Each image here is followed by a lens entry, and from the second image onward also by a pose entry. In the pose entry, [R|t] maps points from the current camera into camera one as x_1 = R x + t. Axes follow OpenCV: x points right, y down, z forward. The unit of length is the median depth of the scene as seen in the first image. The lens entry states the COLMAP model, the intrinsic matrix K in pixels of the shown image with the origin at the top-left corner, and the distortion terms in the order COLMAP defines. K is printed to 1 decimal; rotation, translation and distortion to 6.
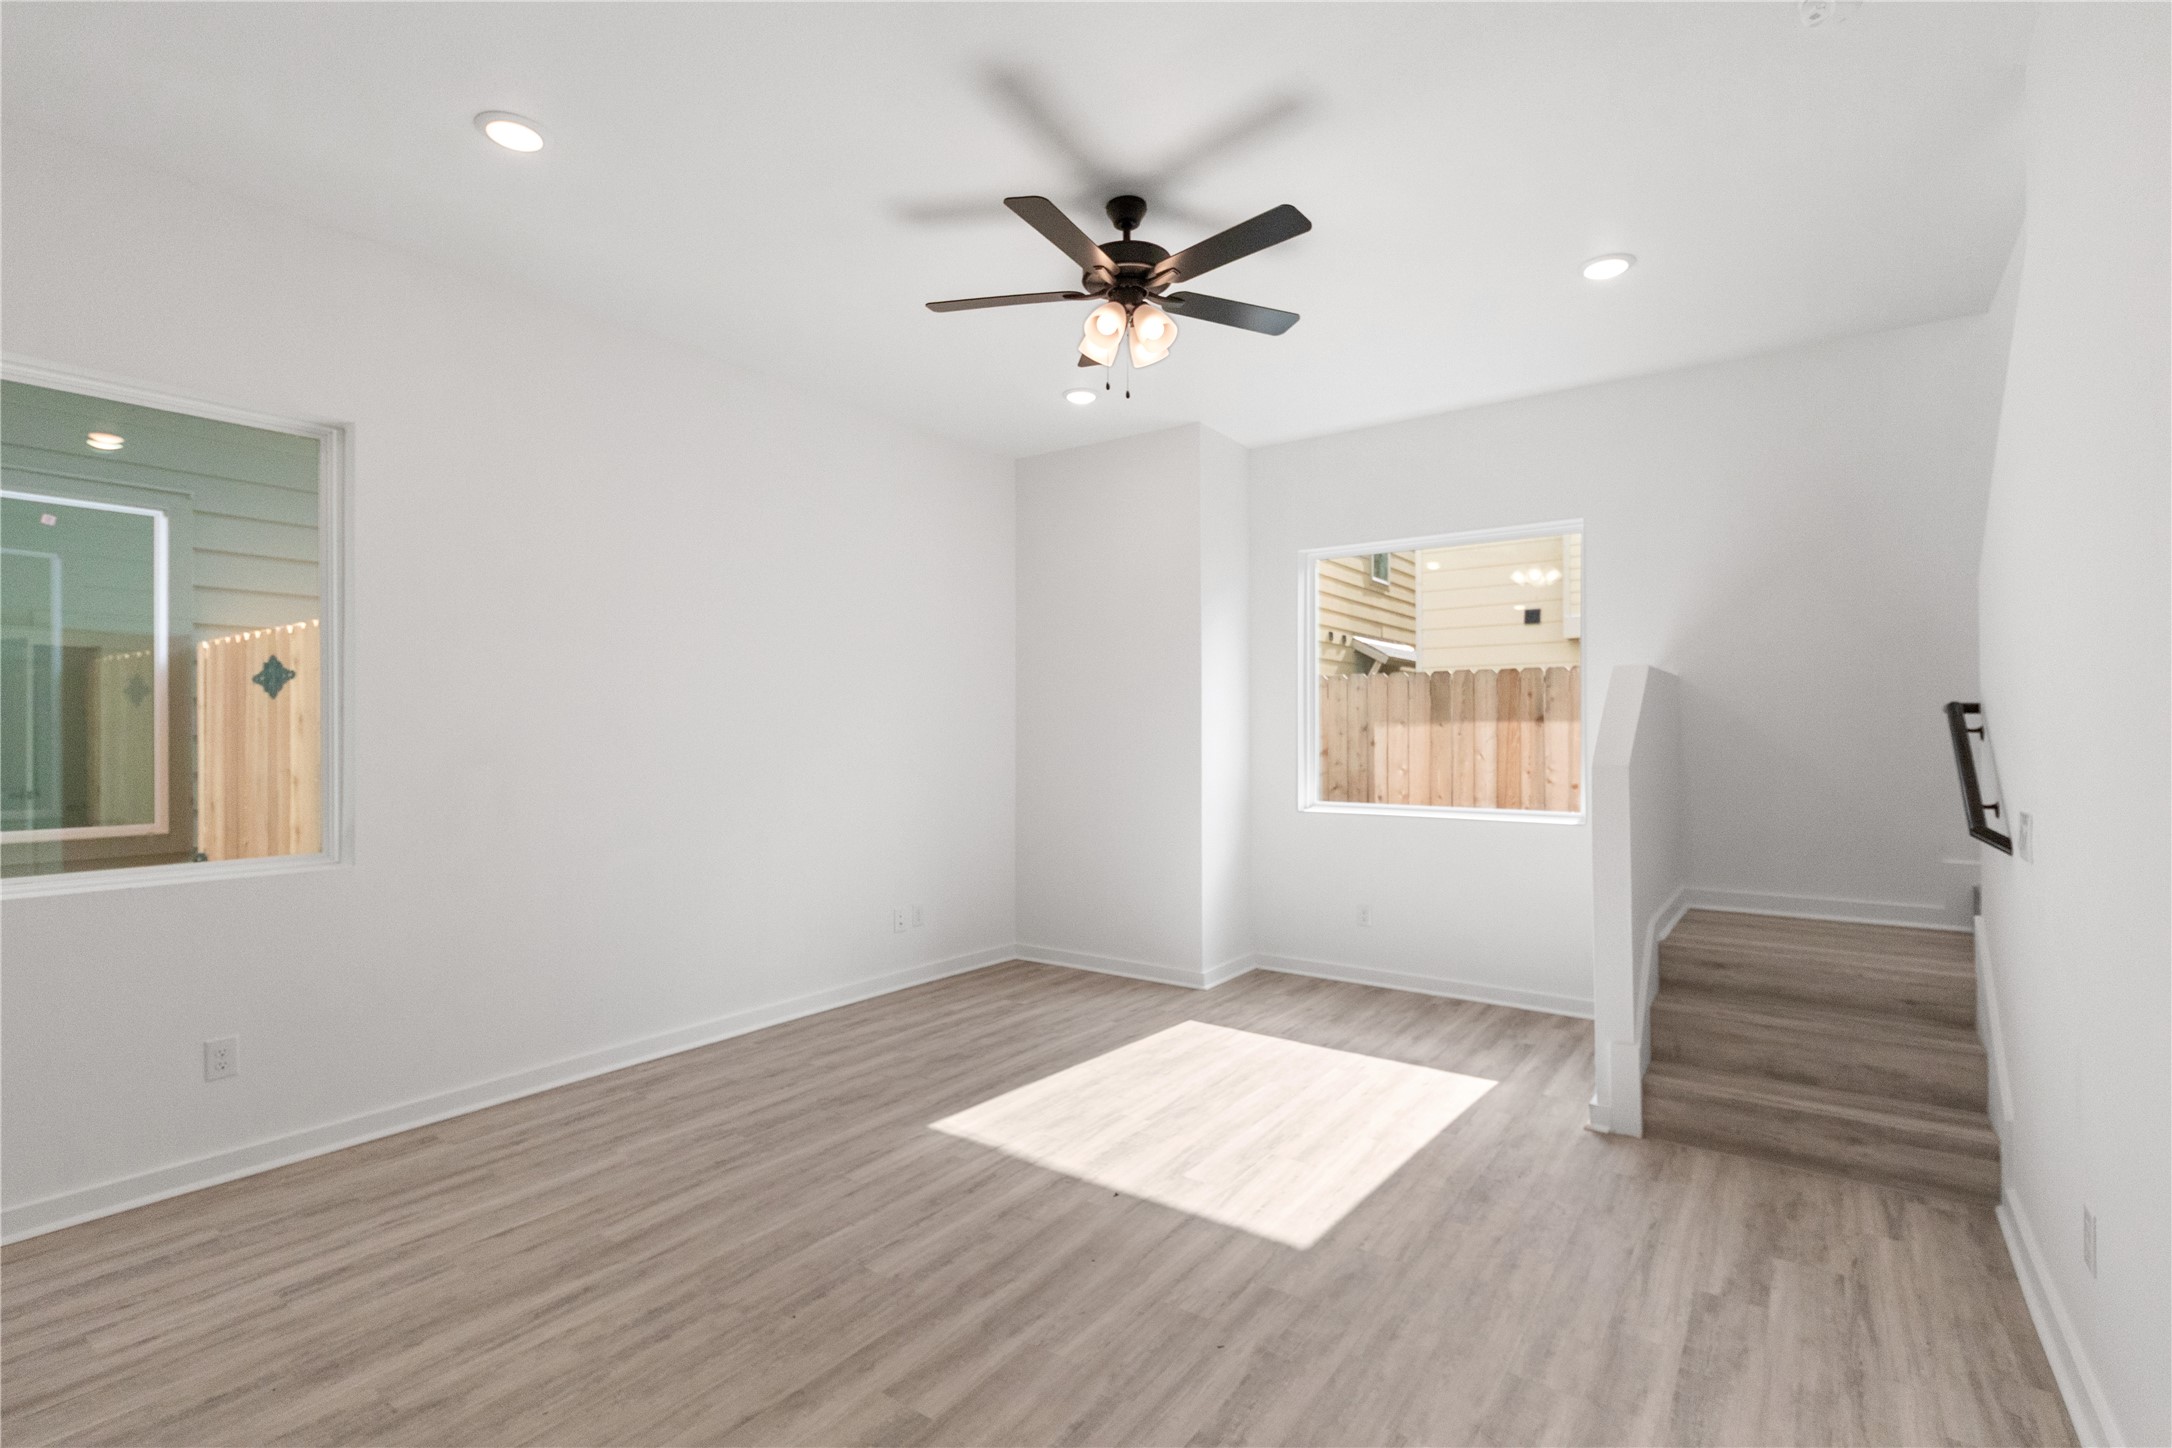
lens RADIAL K [[1000.1, 0, 1086.0], [0, 1000.1, 724.0], [0, 0, 1]] dist [0.008676, -0.001104]
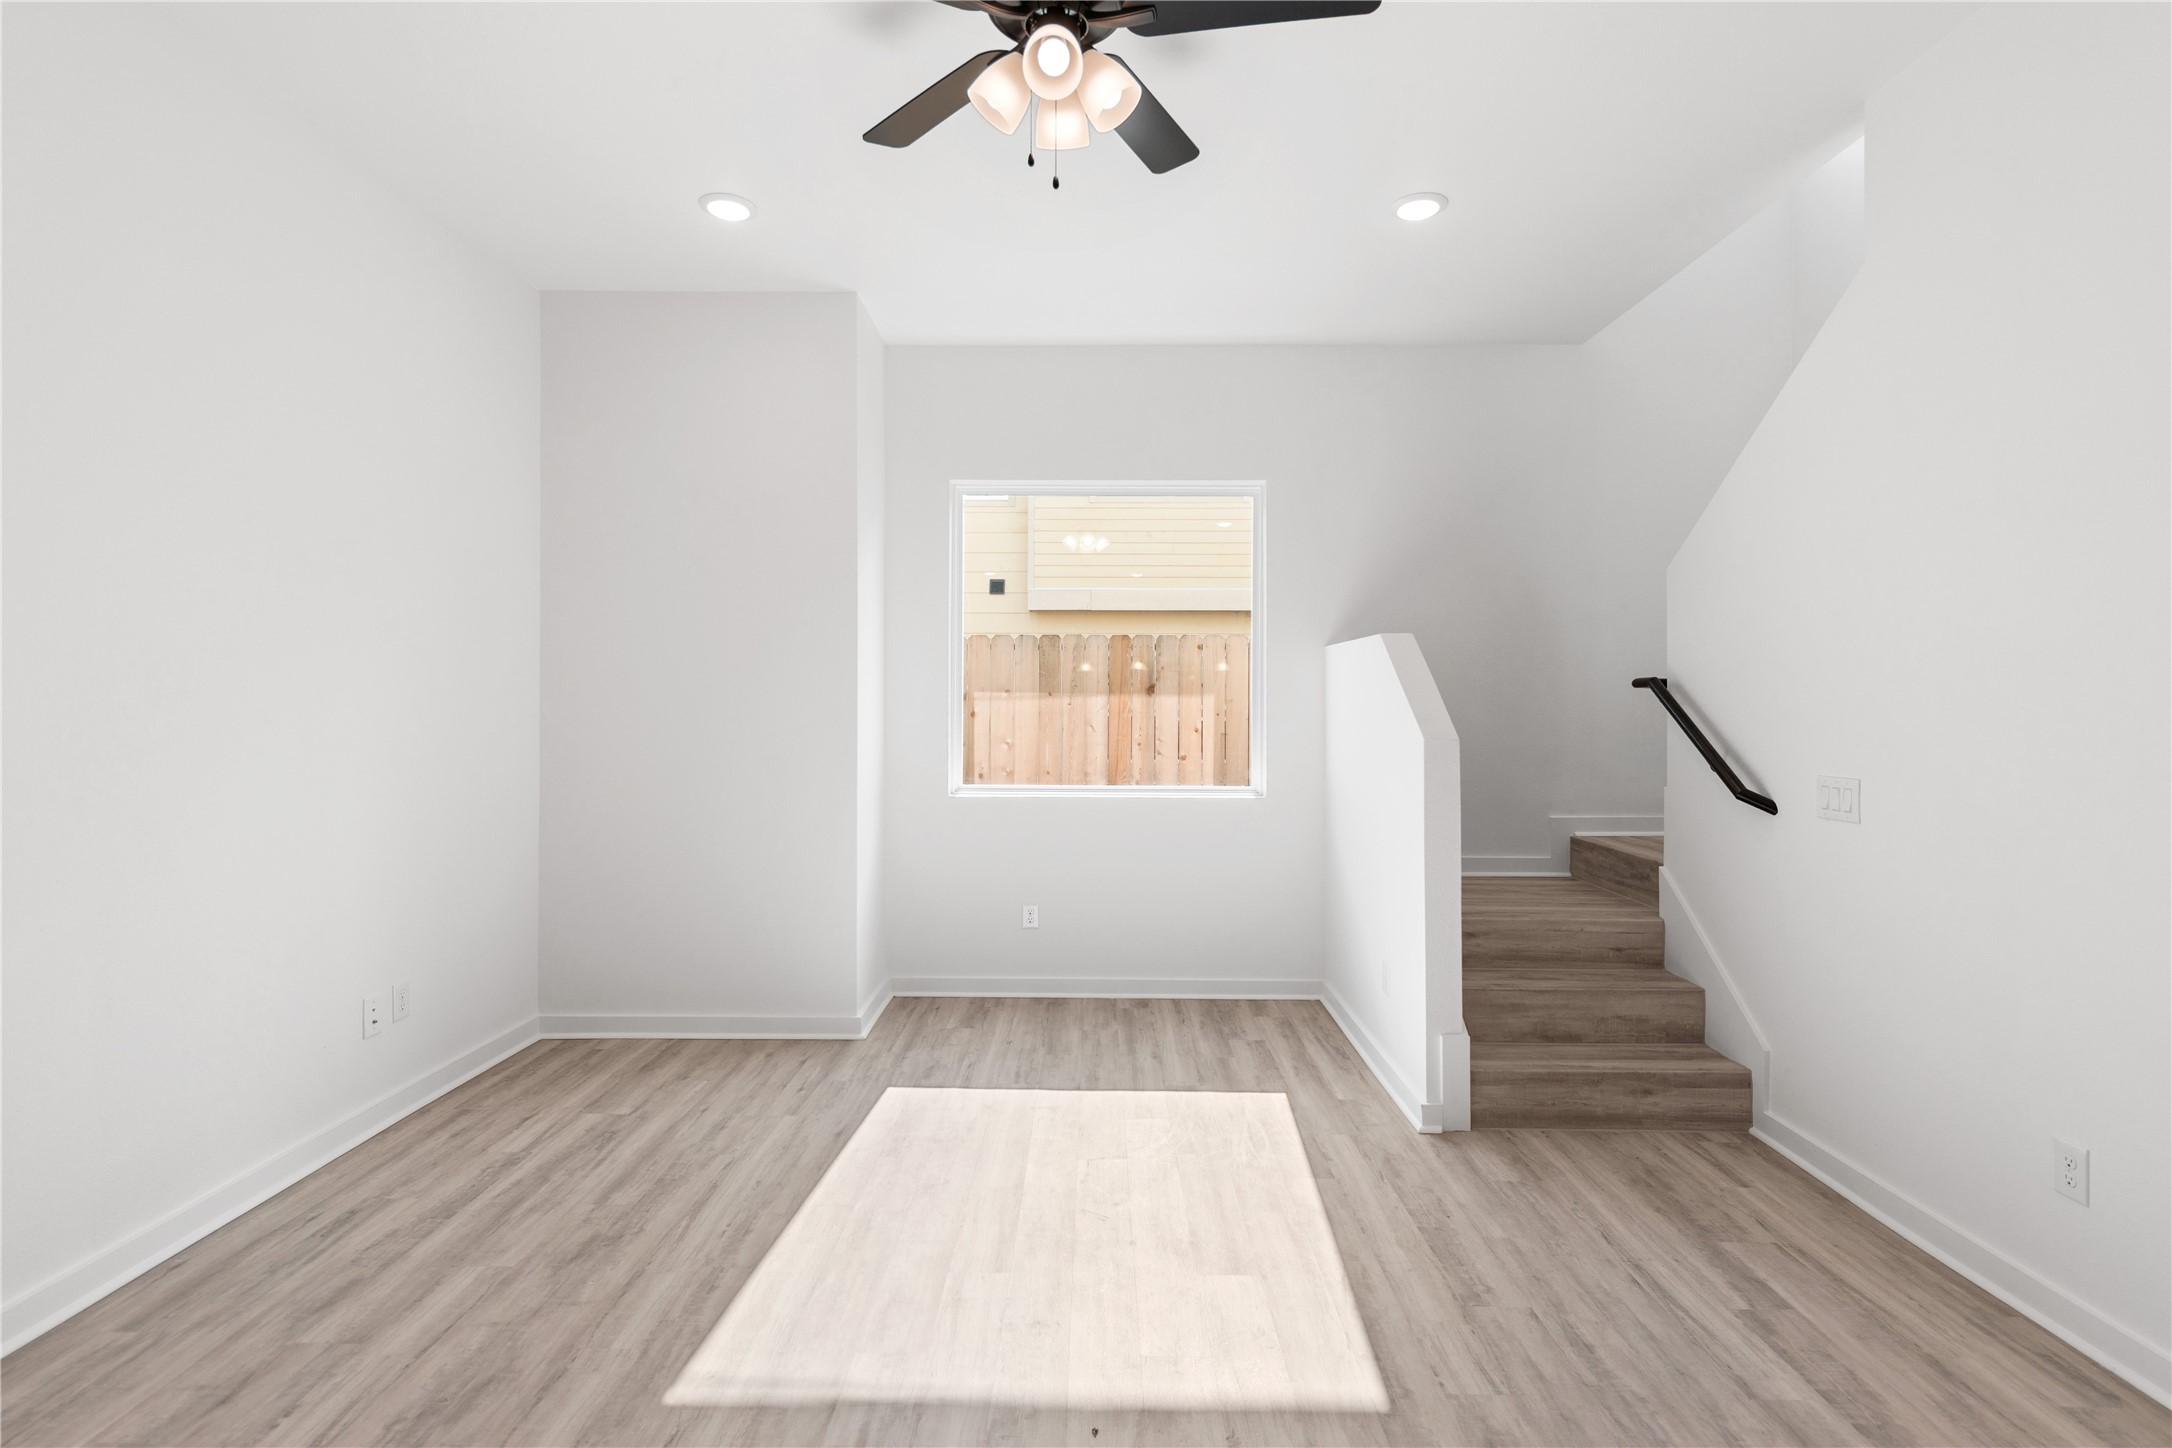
lens RADIAL K [[1030.1, 0, 1085.0], [0, 1030.1, 698.6], [0, 0, 1]] dist [0.013491, -0.007759]
pose [[0.819167, 0.004914, 0.573534, -0.316055], [-0.008477, 0.999958, 0.003540, 0.003289], [-0.573493, -0.007762, 0.819174, 0.421443]]
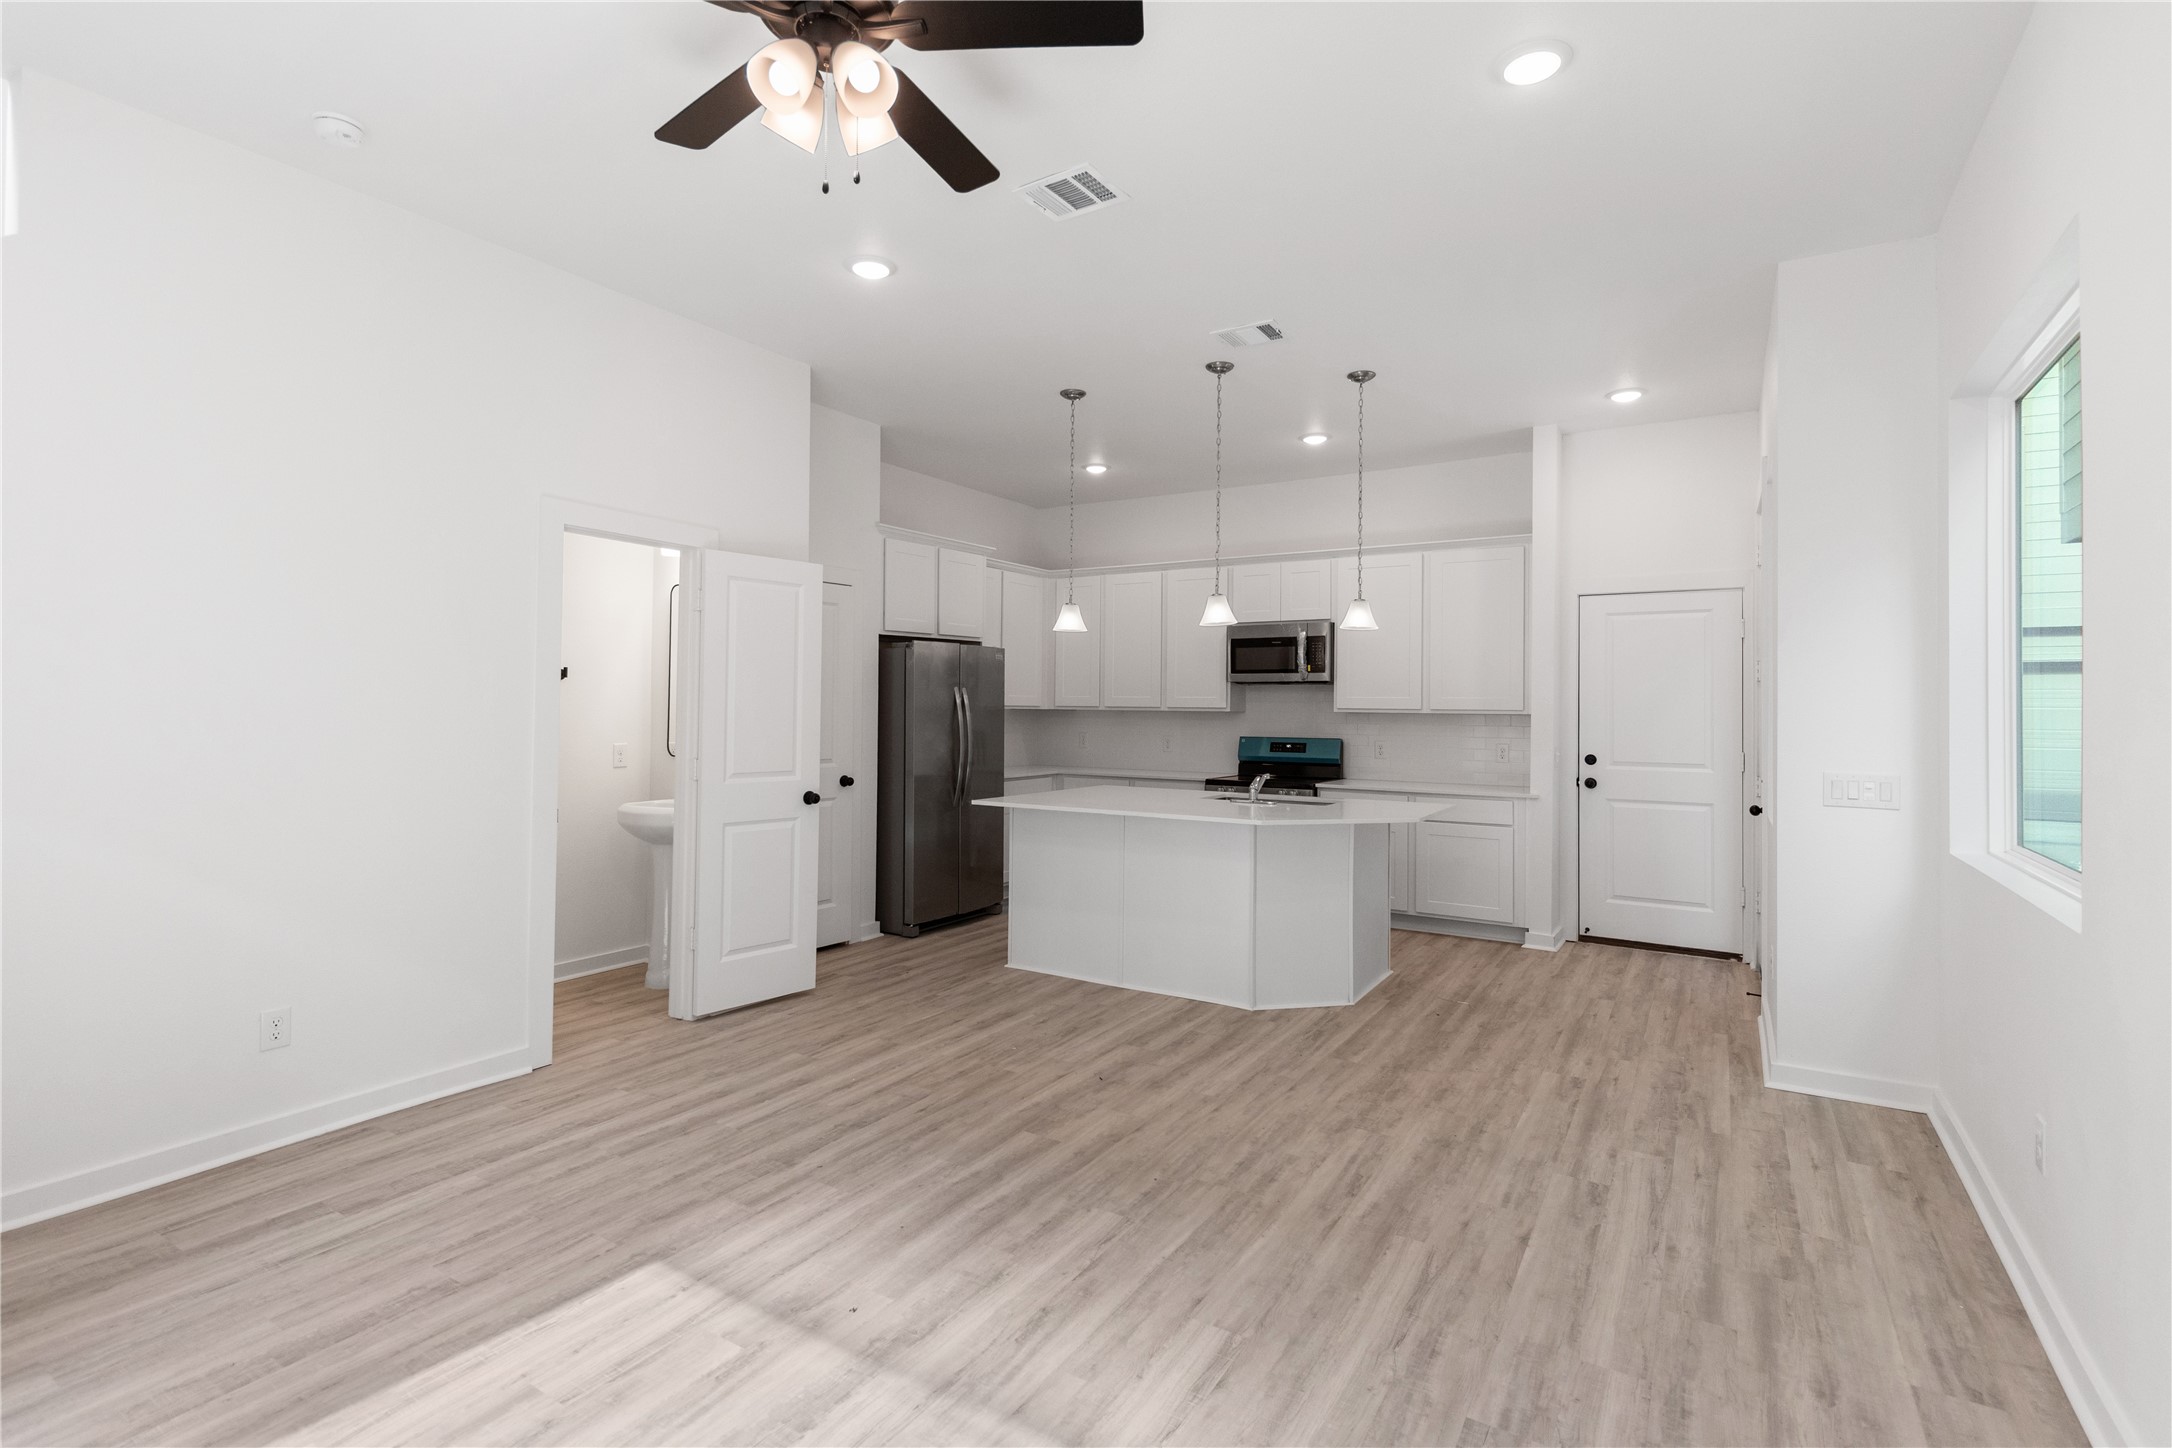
lens RADIAL K [[1030.1, 0, 1085.0], [0, 1030.1, 698.6], [0, 0, 1]] dist [0.013491, -0.007759]
pose [[-0.997634, -0.007197, -0.068364, -0.080178], [-0.006166, 0.999864, -0.015285, 0.011942], [0.068465, -0.014828, -0.997543, 1.620557]]
